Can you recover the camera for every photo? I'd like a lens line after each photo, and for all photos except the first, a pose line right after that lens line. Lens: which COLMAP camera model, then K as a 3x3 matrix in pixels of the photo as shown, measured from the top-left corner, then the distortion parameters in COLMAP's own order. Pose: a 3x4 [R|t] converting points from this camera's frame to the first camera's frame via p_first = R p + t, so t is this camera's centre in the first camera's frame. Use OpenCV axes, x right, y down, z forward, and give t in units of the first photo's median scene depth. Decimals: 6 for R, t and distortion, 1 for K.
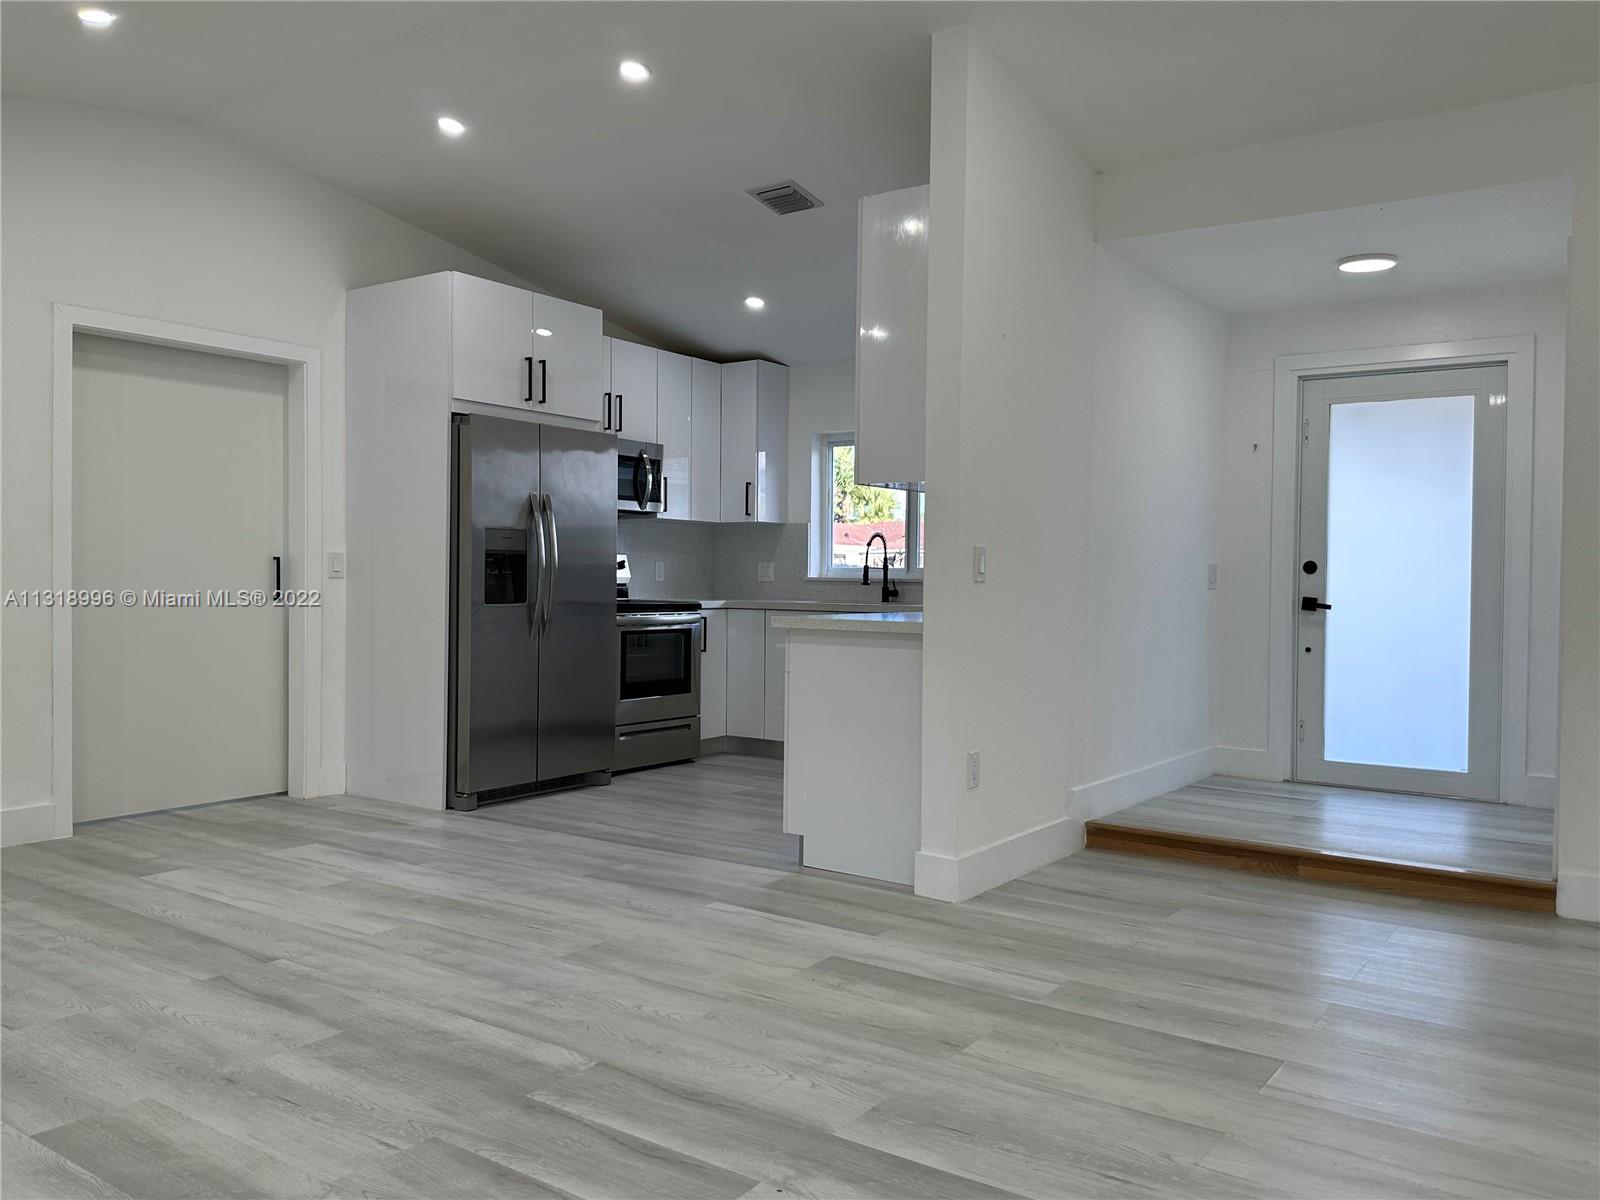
lens RADIAL K [[1236.5, 0, 805.5], [0, 1236.5, 597.9], [0, 0, 1]] dist [0.160846, -0.326302]
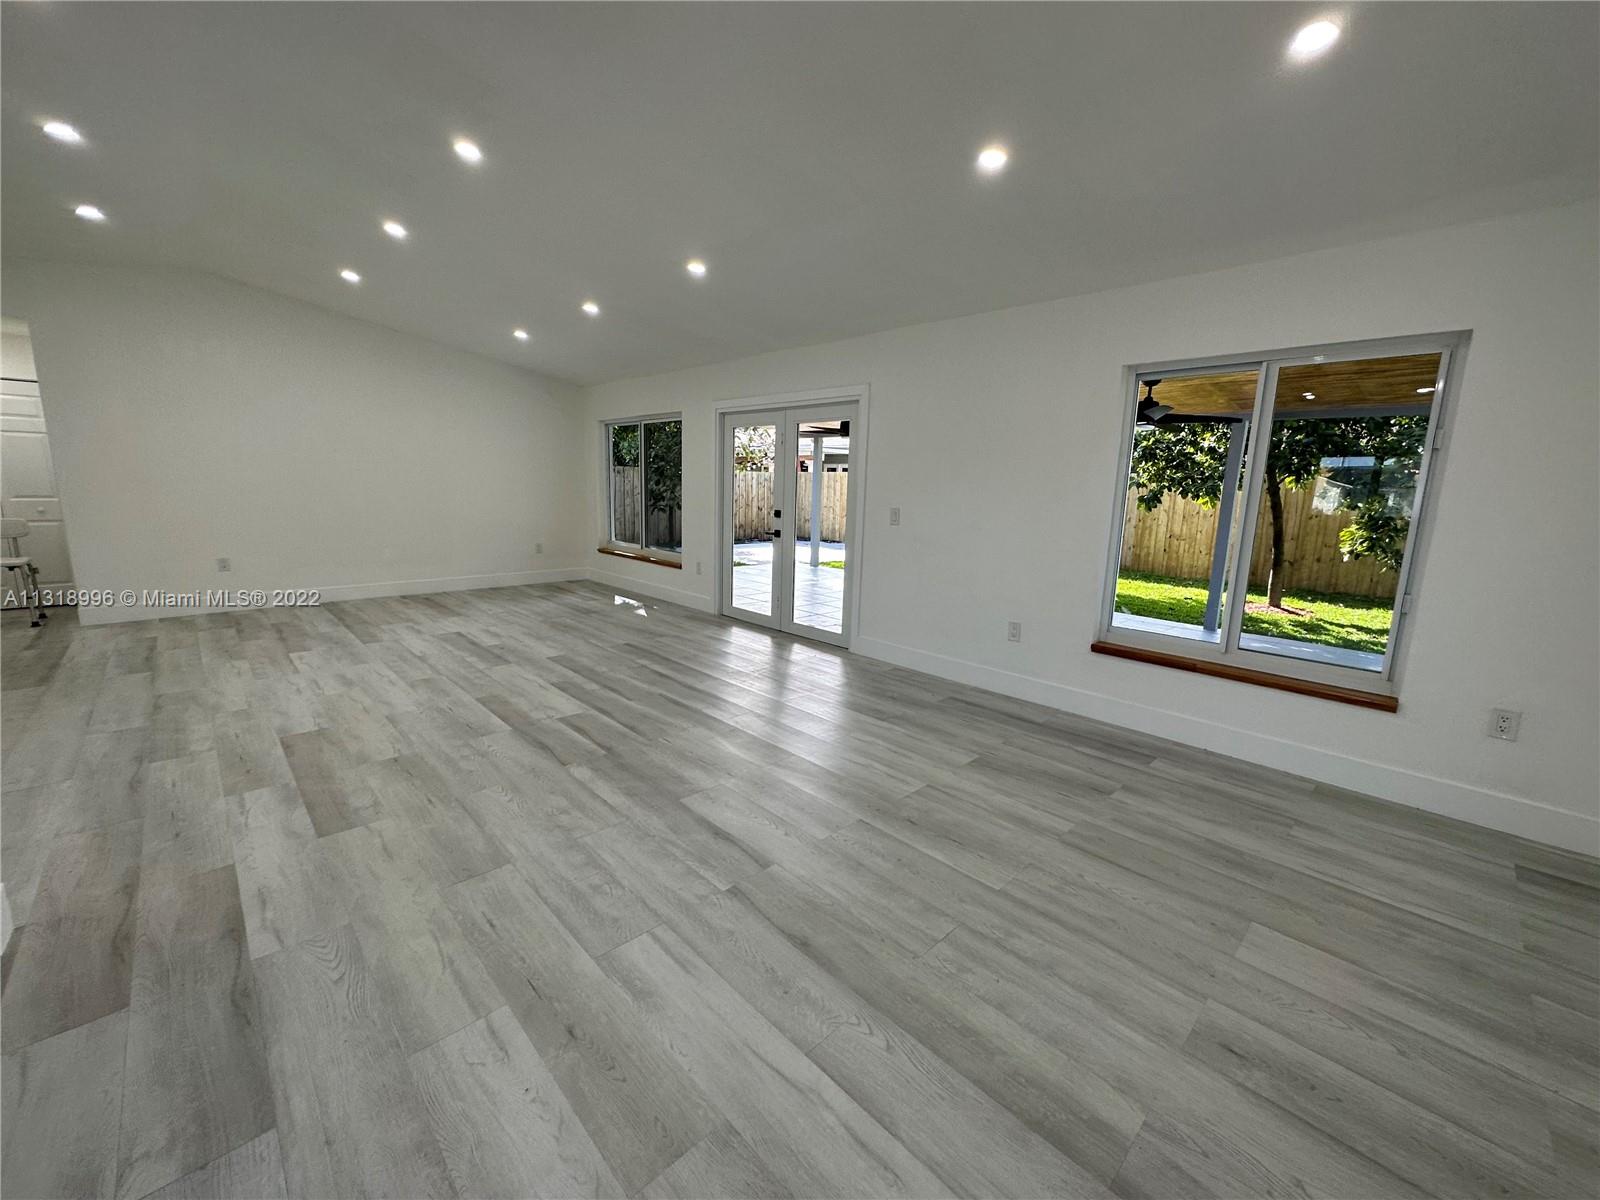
lens RADIAL K [[637.4, 0, 800.2], [0, 637.4, 601.4], [0, 0, 1]] dist [-0.003297, 0.000349]
pose [[-0.981439, -0.070494, 0.178347, -0.354010], [-0.032901, 0.978093, 0.205552, -0.065262], [-0.188930, 0.195869, -0.962258, 0.931921]]
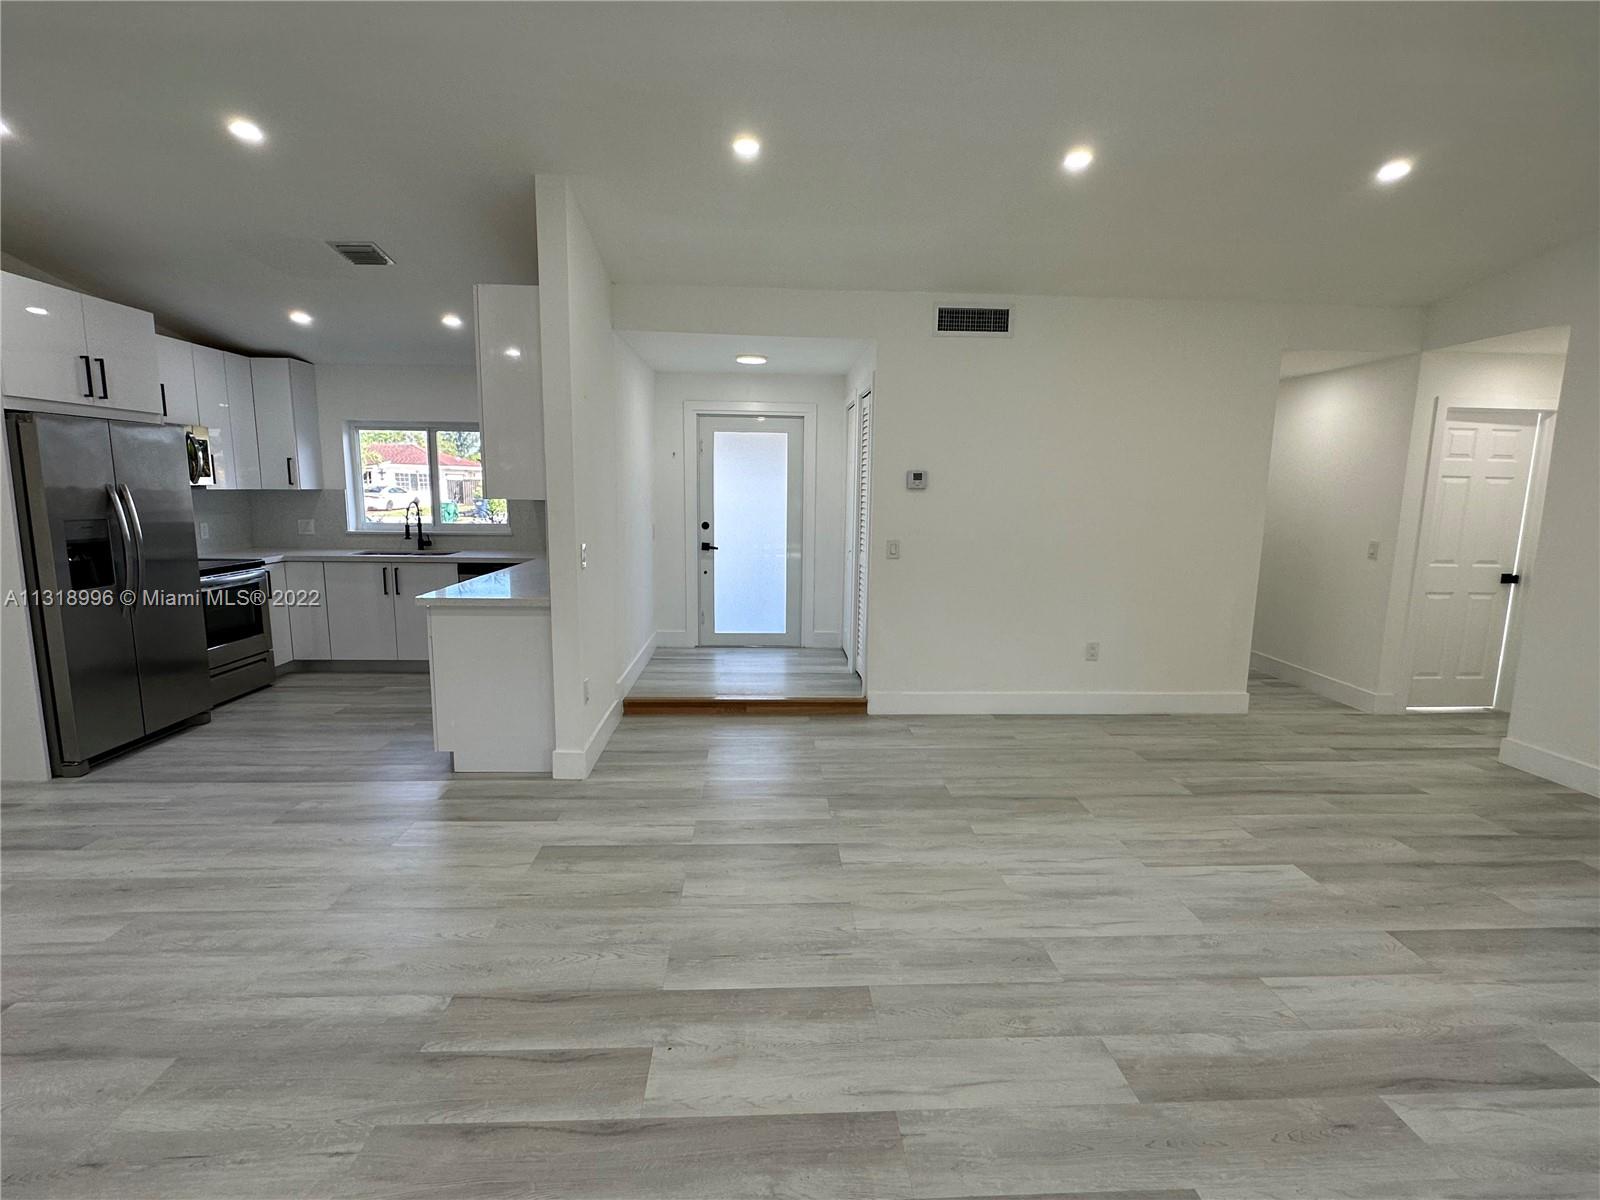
lens RADIAL K [[752.7, 0, 799.1], [0, 752.7, 597.3], [0, 0, 1]] dist [-0.001172, 0.000062]
pose [[0.787711, -0.089840, 0.609459, -0.157835], [0.005692, 0.990328, 0.138627, -0.076449], [-0.616019, -0.105729, 0.780603, 0.098784]]
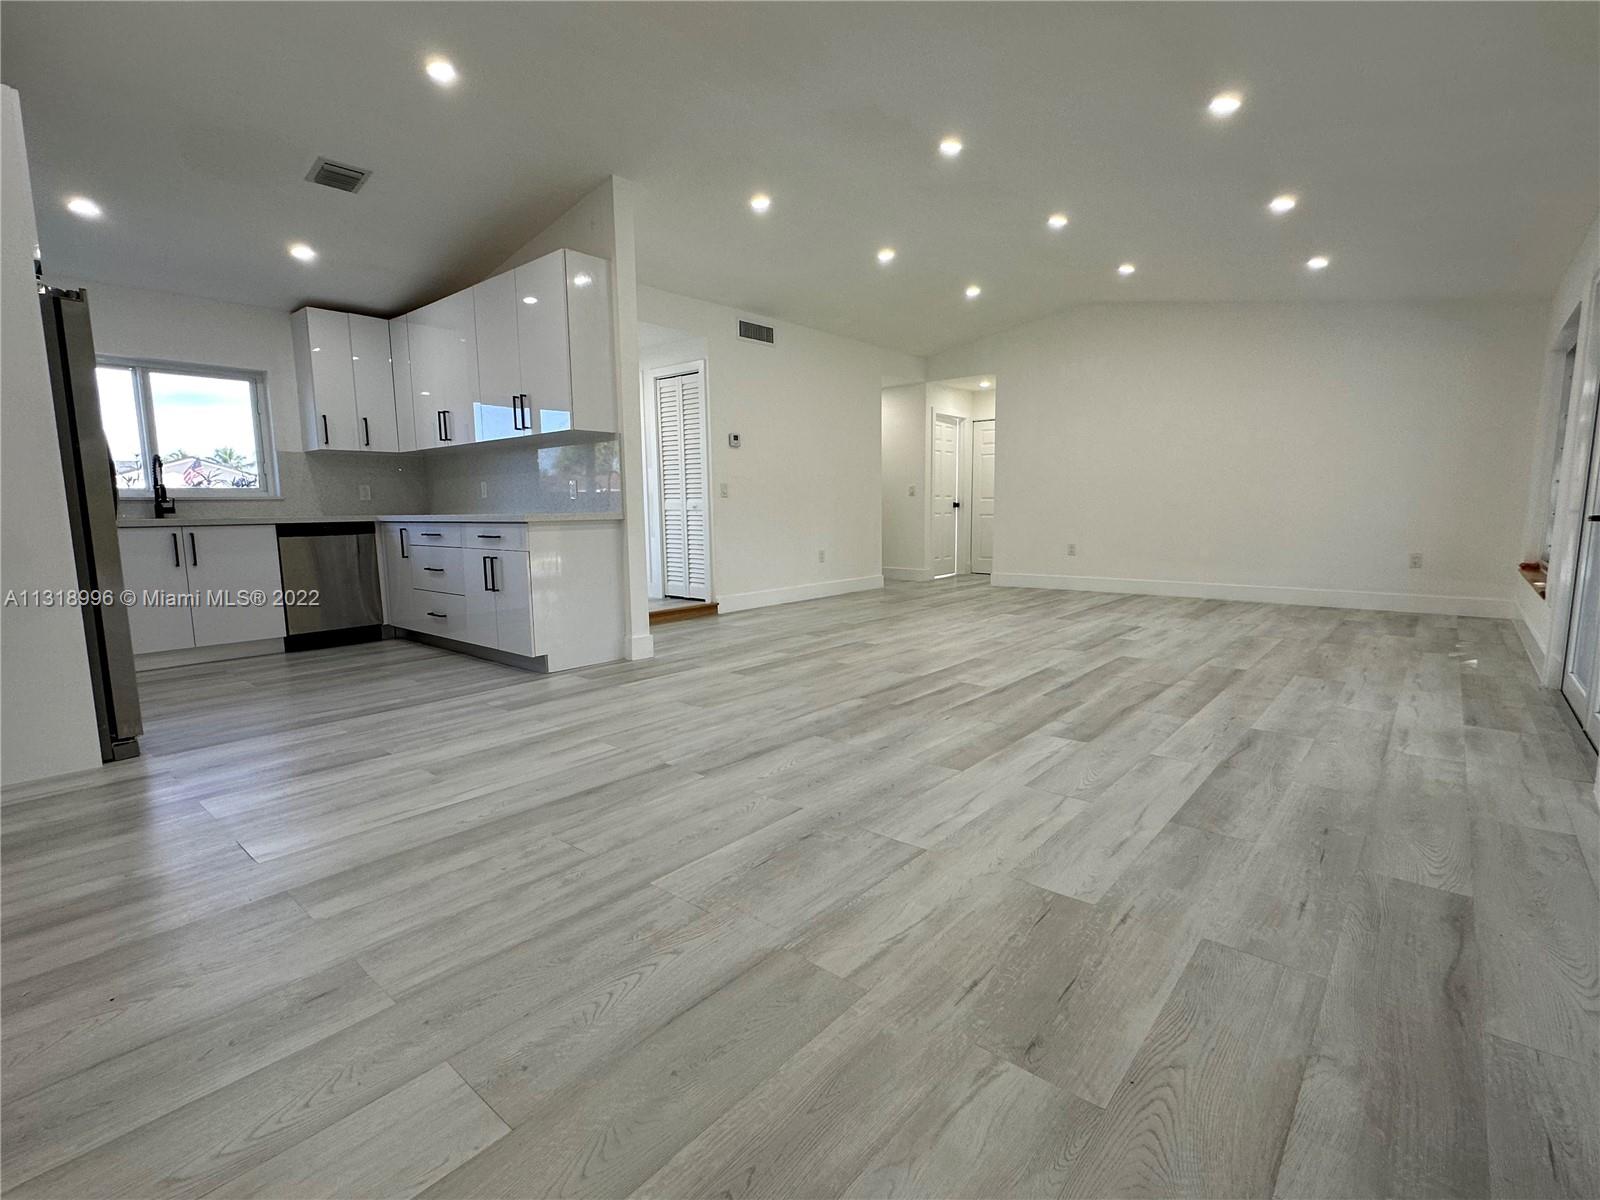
lens RADIAL K [[750.2, 0, 799.7], [0, 750.2, 601.4], [0, 0, 1]] dist [-0.002090, -0.000913]
pose [[0.096930, -0.138760, 0.985571, -0.724943], [0.032395, 0.990149, 0.136218, 0.005596], [-0.994764, 0.018724, 0.100471, 0.476028]]
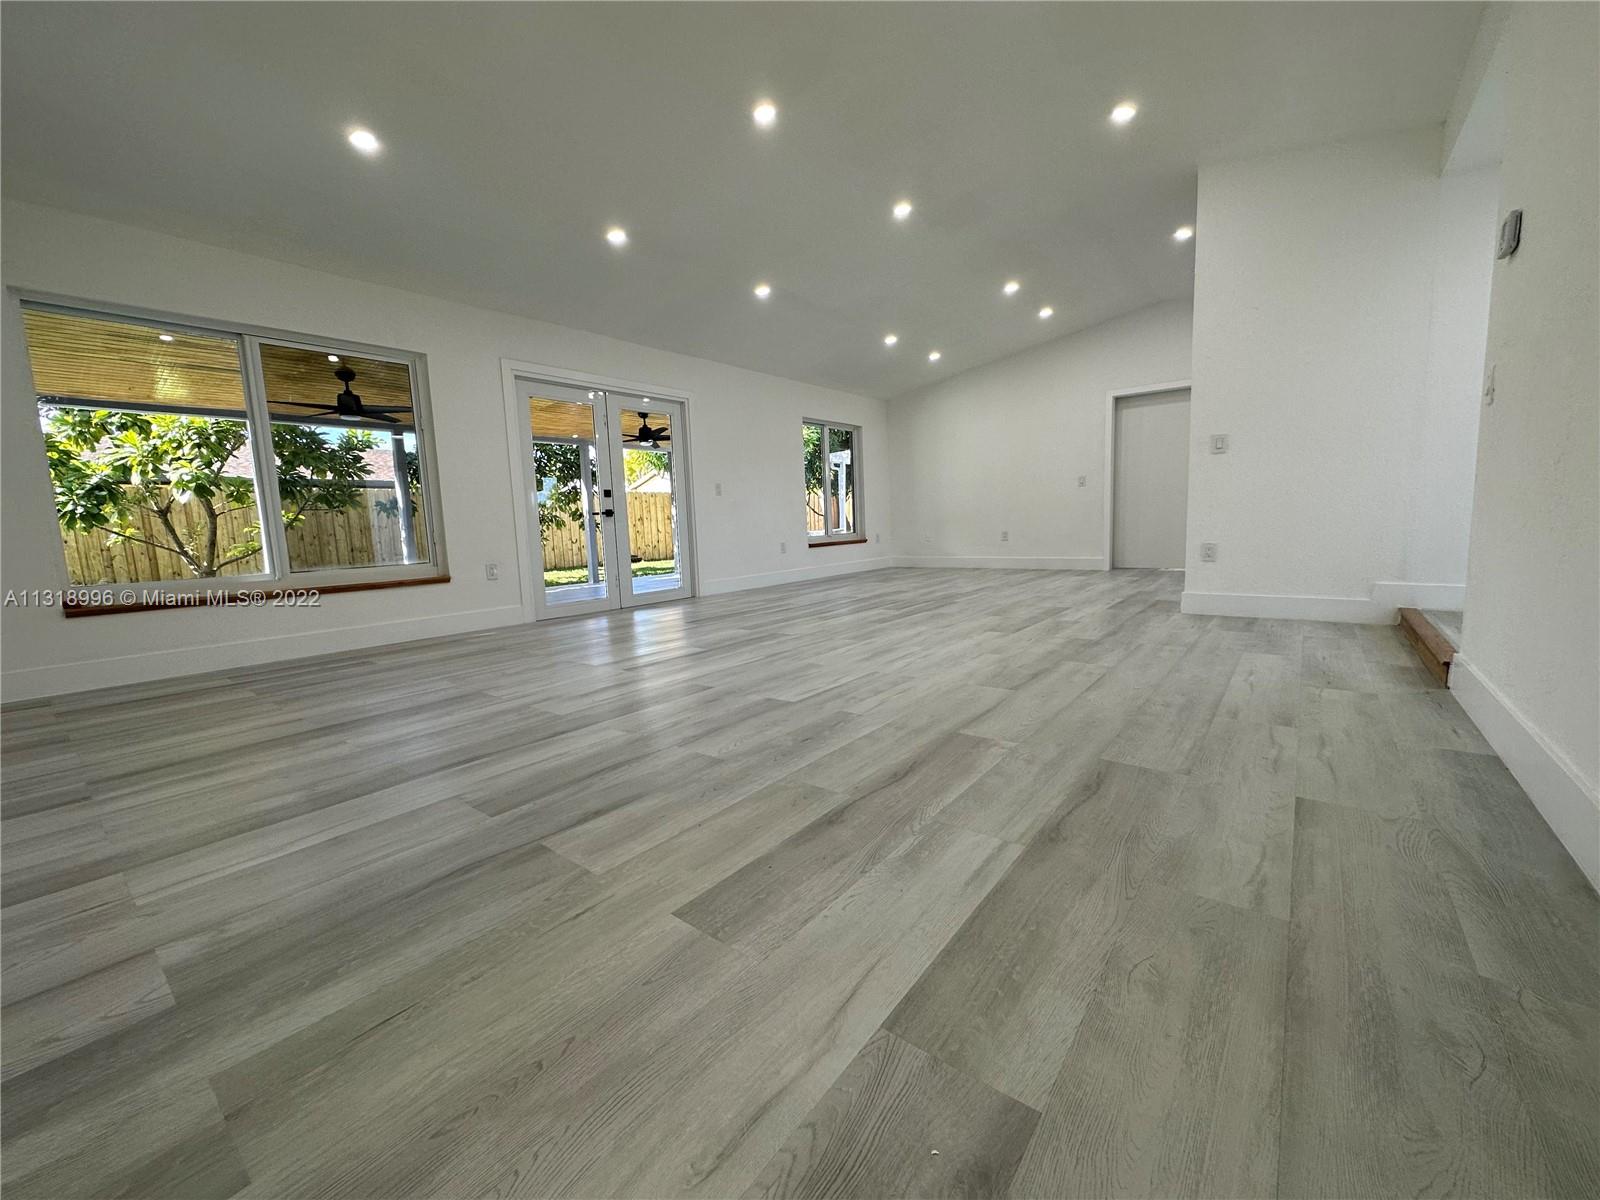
lens RADIAL K [[637.4, 0, 800.4], [0, 637.4, 598.7], [0, 0, 1]] dist [-0.001842, 0.000694]
pose [[-0.058323, 0.110963, -0.992112, 0.875680], [0.019231, 0.993744, 0.110015, 0.067455], [0.998113, -0.012663, -0.060092, 0.314877]]
